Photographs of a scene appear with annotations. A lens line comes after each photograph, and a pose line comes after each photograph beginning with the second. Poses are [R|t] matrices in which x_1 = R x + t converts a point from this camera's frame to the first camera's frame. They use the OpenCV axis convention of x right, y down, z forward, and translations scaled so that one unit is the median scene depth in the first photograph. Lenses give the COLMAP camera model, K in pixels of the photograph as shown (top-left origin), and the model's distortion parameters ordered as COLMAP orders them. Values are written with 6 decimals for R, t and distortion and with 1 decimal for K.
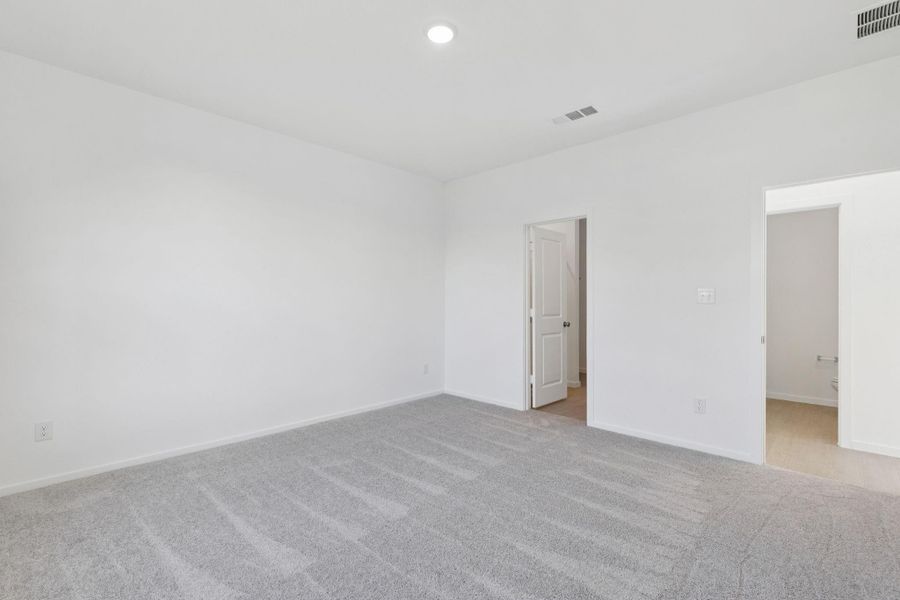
lens RADIAL K [[403.1, 0, 461.2], [0, 403.1, 299.9], [0, 0, 1]] dist [0.001316, 0.000048]
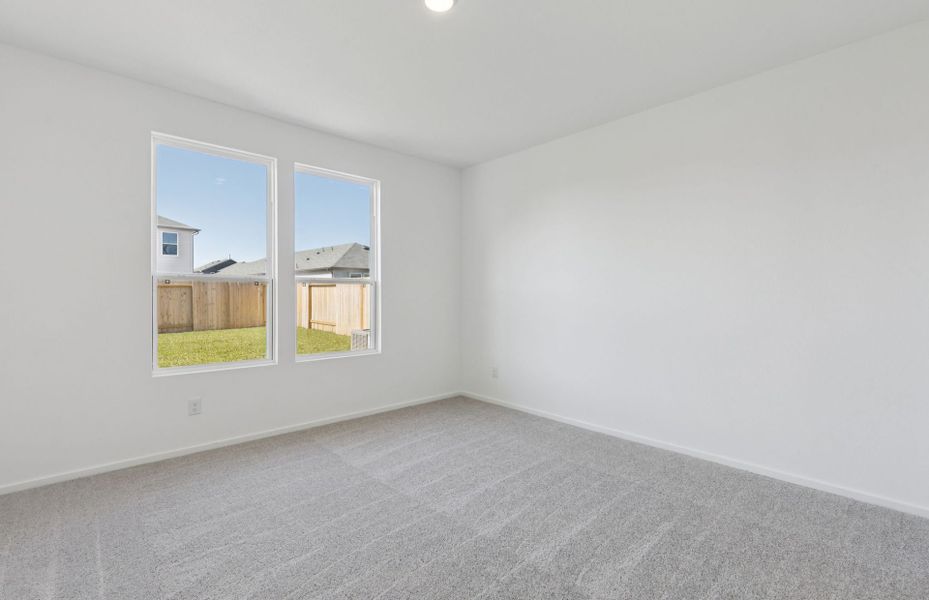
lens RADIAL K [[416.9, 0, 474.9], [0, 416.9, 298.9], [0, 0, 1]] dist [0.000892, 0.000359]
pose [[-0.060356, 0.009249, -0.998134, 0.733746], [0.000587, 0.999957, 0.009231, -0.019911], [0.998177, -0.000029, -0.060358, 0.919536]]
